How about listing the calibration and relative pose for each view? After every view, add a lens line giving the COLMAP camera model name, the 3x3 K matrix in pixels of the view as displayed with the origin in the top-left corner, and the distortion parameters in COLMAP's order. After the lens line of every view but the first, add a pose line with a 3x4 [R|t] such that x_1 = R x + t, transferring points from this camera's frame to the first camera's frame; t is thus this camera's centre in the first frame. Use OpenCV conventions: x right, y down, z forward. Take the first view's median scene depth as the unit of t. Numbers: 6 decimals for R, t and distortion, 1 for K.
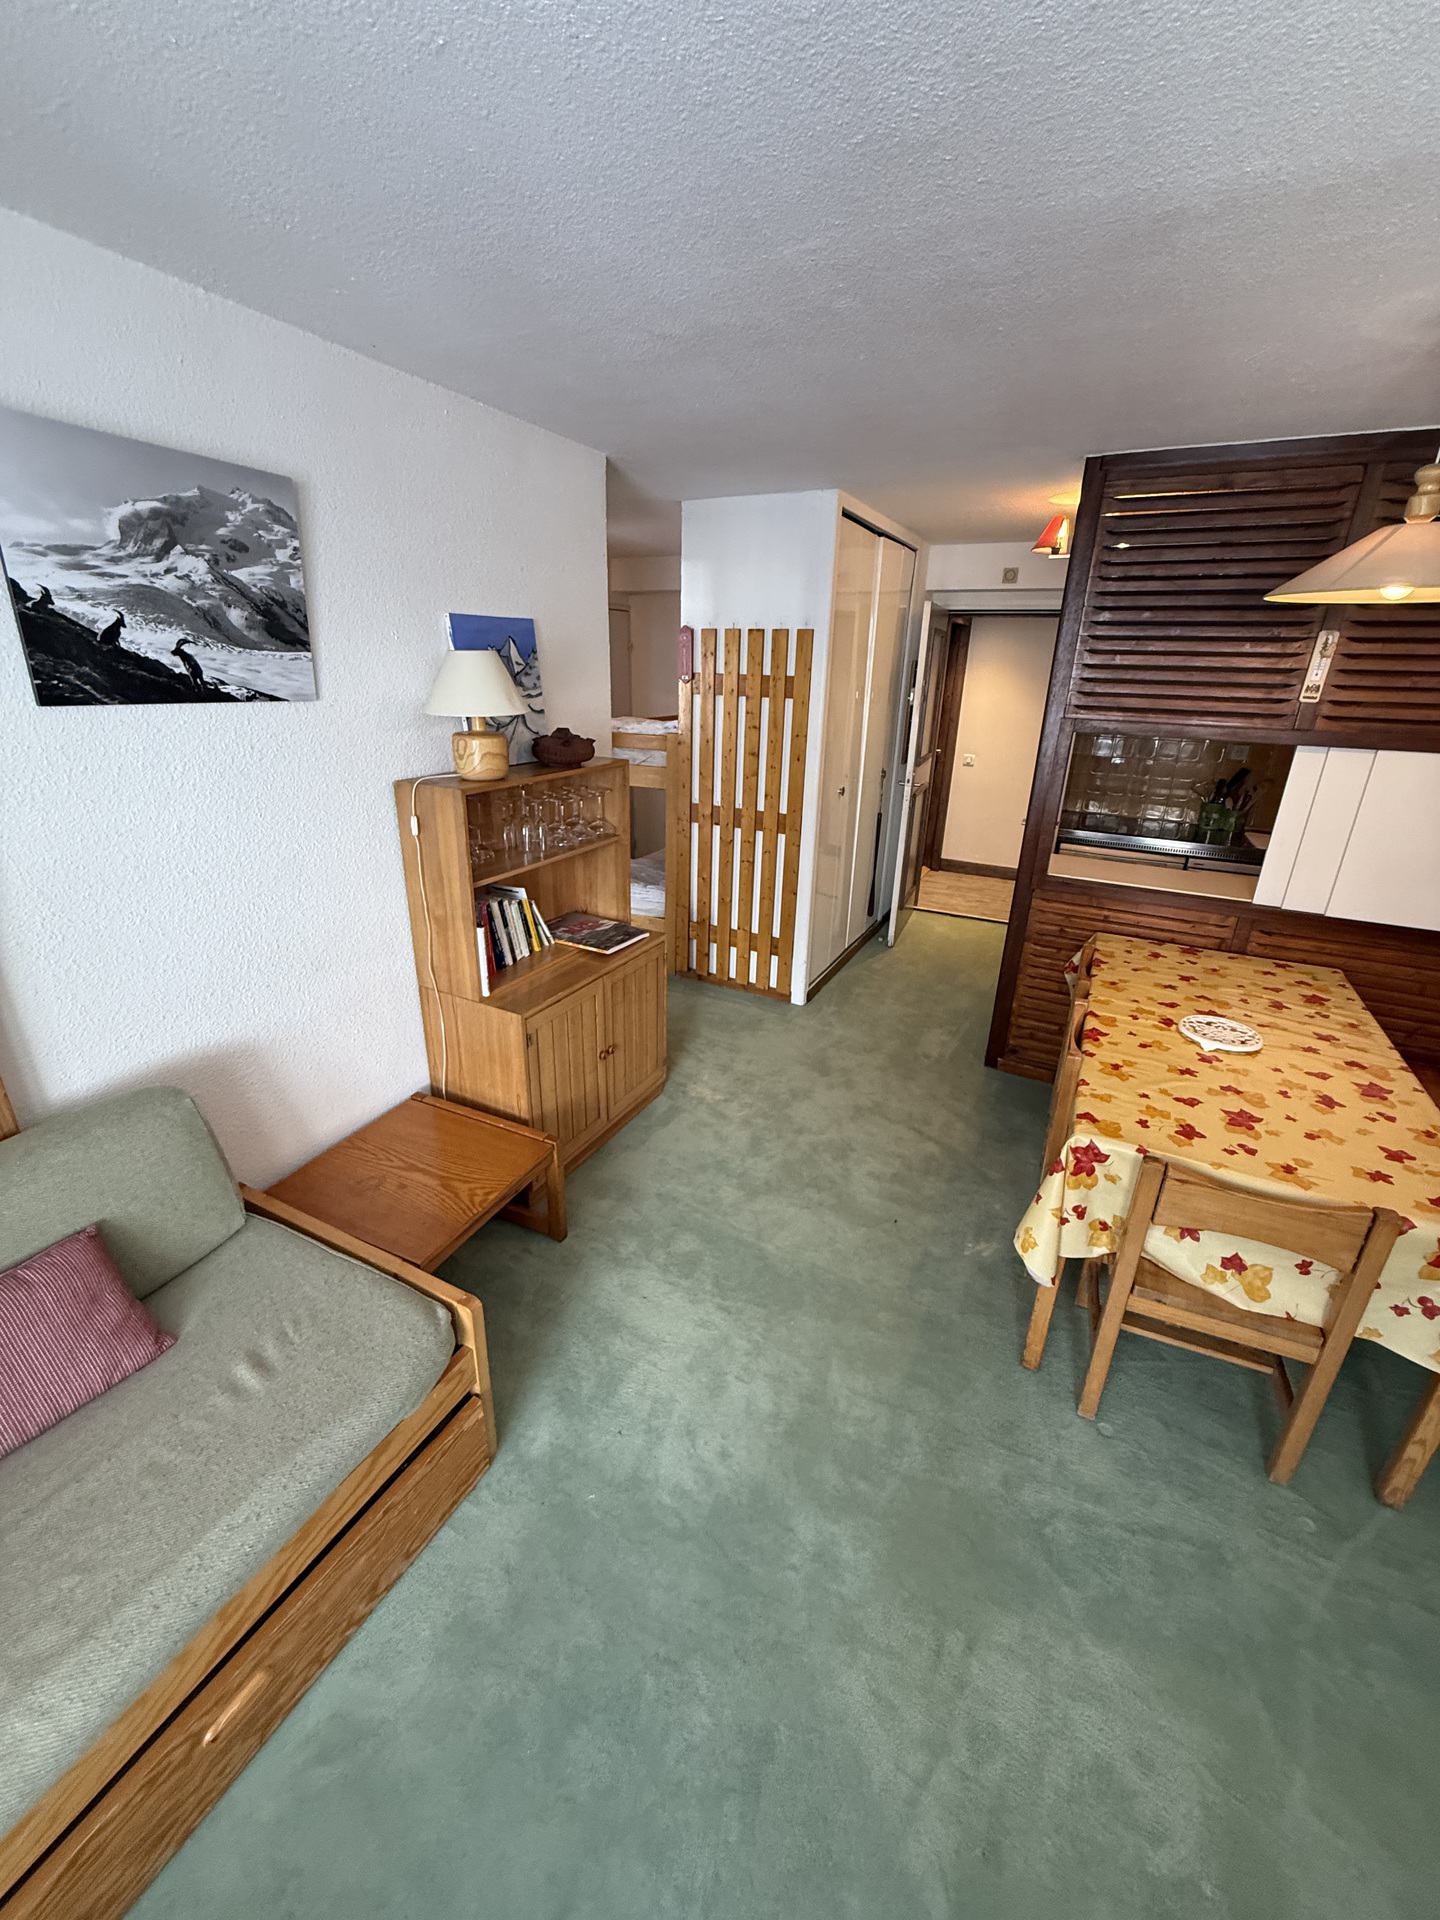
lens RADIAL K [[765.2, 0, 718.6], [0, 765.2, 957.9], [0, 0, 1]] dist [0.000418, -0.000476]
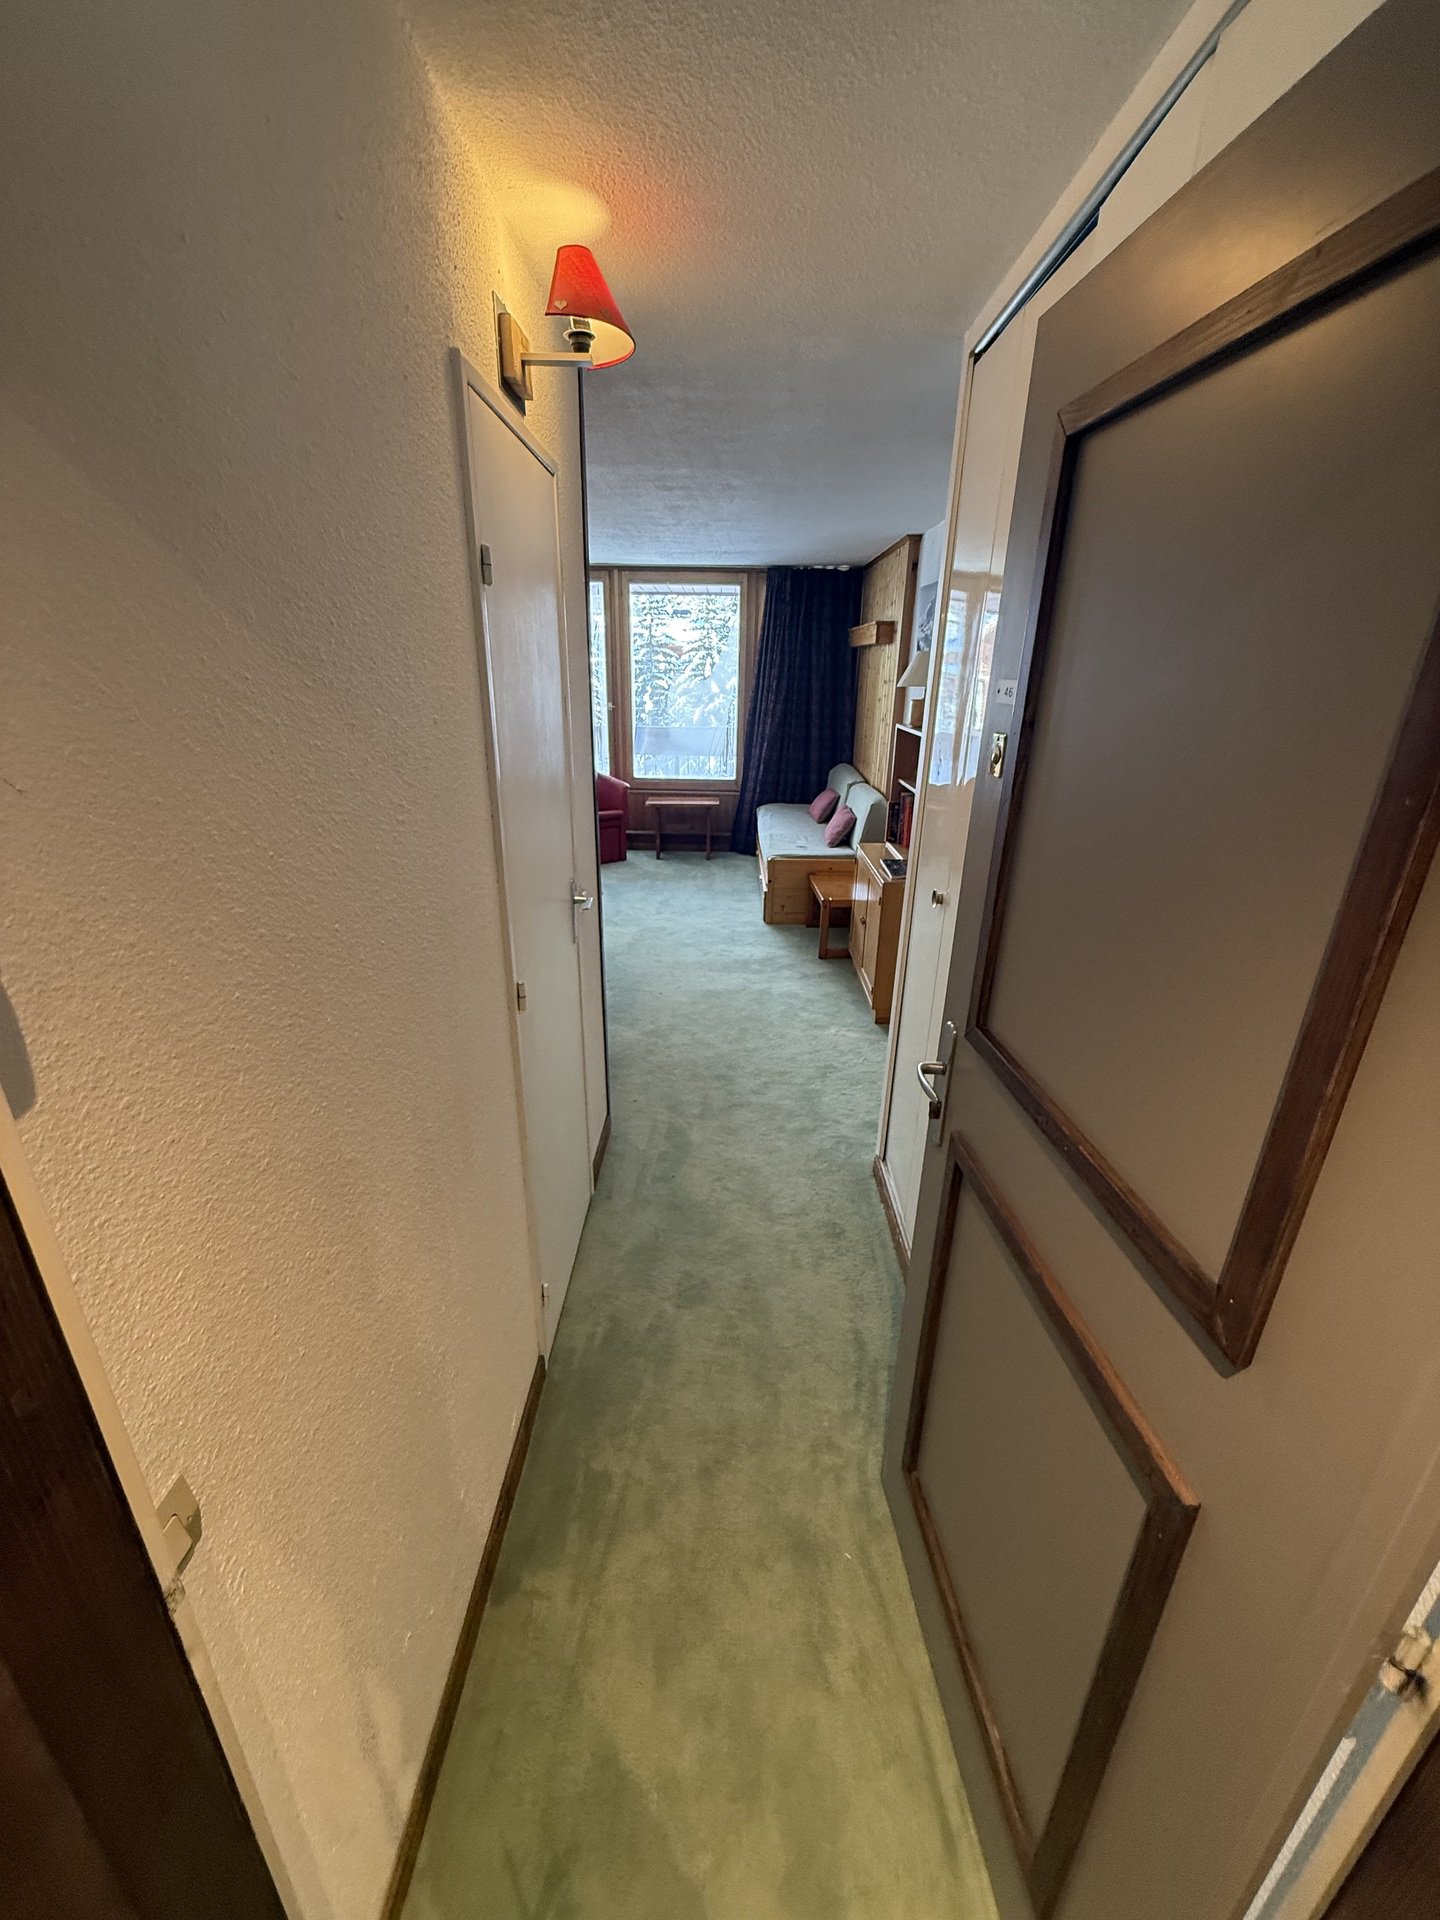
lens RADIAL K [[765.2, 0, 718.6], [0, 765.2, 965.5], [0, 0, 1]] dist [0.000418, -0.000476]
pose [[-0.892376, 0.124506, -0.433777, 0.819613], [-0.197197, 0.756994, 0.622956, -0.736912], [0.405929, 0.641450, -0.650971, 2.067165]]
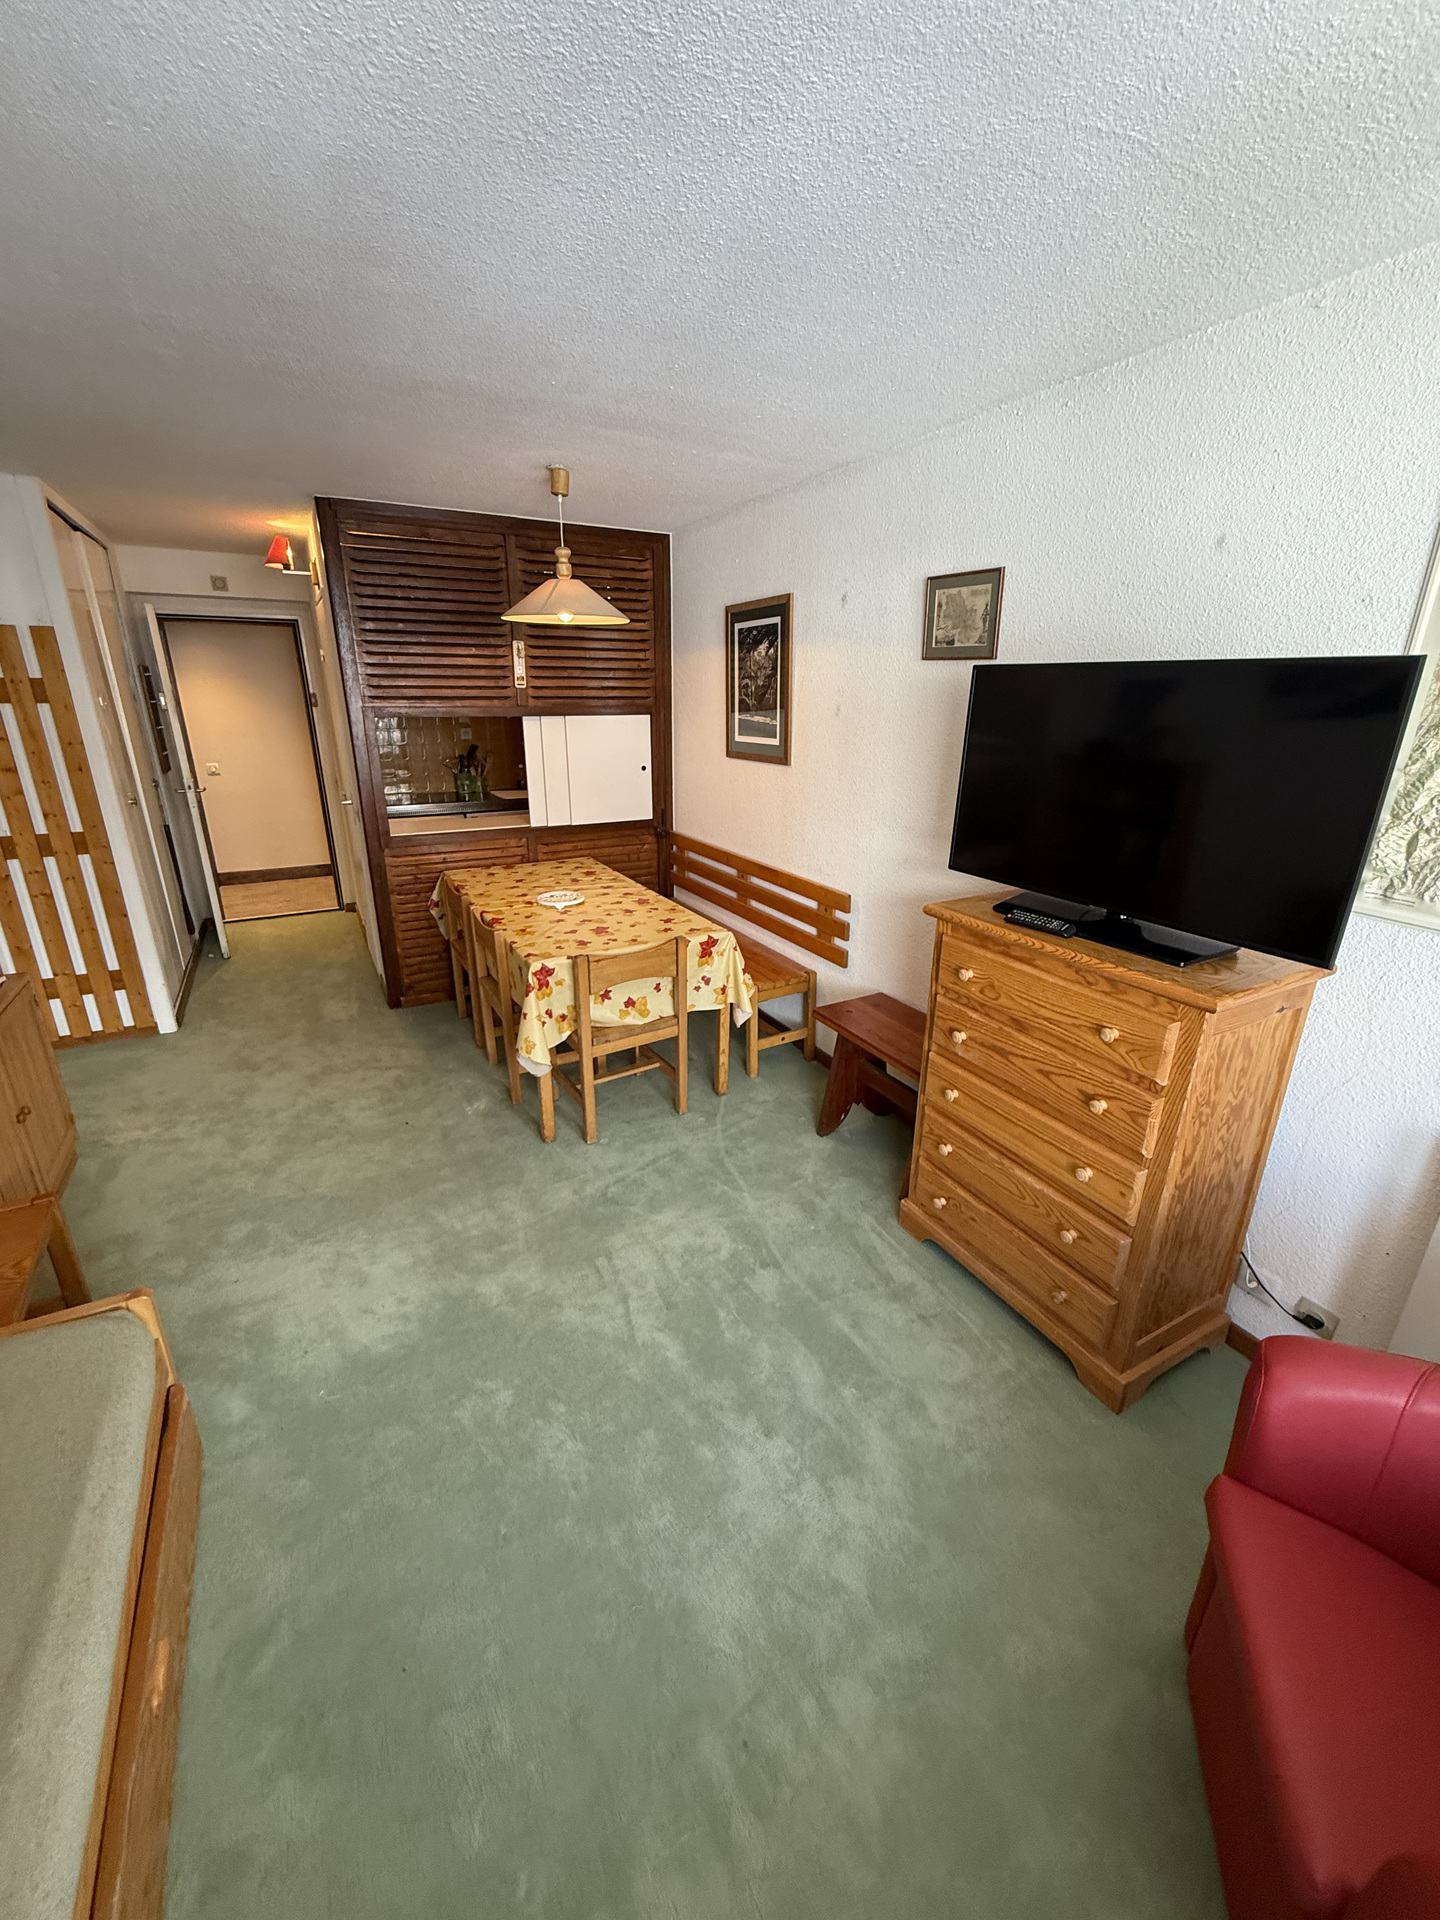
lens RADIAL K [[765.2, 0, 719.6], [0, 765.2, 959.3], [0, 0, 1]] dist [0.000418, -0.000476]
pose [[0.562421, -0.293843, 0.772877, -0.343407], [0.305154, 0.942502, 0.136273, 0.088263], [-0.768482, 0.159204, 0.619750, -0.160093]]
